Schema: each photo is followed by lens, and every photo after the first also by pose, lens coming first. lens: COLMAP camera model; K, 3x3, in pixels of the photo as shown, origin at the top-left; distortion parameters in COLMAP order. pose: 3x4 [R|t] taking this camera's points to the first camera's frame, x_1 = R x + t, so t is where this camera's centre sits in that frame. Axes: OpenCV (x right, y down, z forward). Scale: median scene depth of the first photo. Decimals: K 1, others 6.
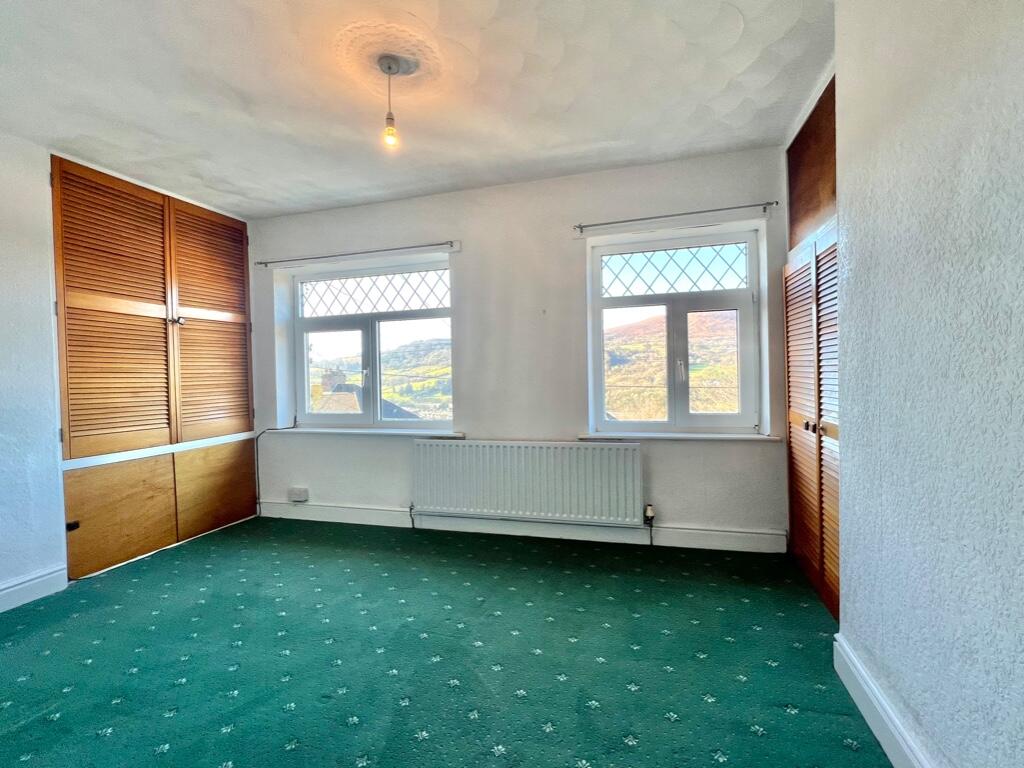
lens RADIAL K [[428.0, 0, 512.0], [0, 428.0, 384.0], [0, 0, 1]] dist [-0.001109, -0.000164]
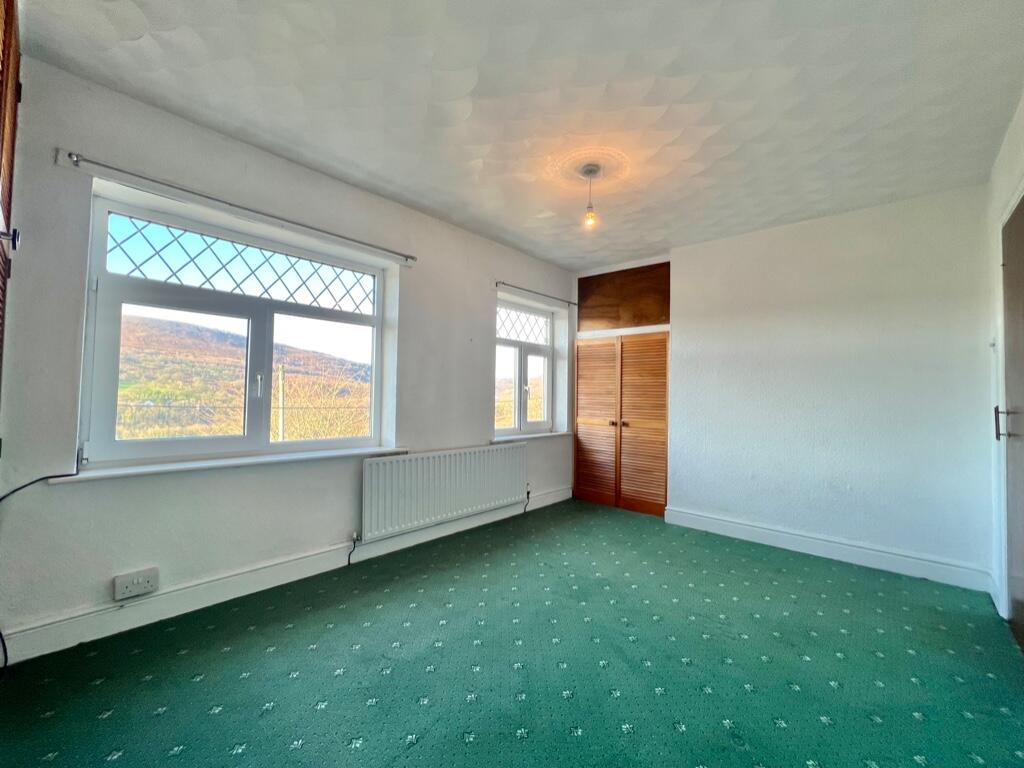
lens RADIAL K [[417.5, 0, 512.0], [0, 417.5, 384.0], [0, 0, 1]] dist [-0.000813, -0.000021]
pose [[0.466479, 0.057899, 0.882635, -0.924754], [-0.010860, 0.998155, -0.059737, 0.024671], [-0.884465, 0.018281, 0.466248, 0.351284]]
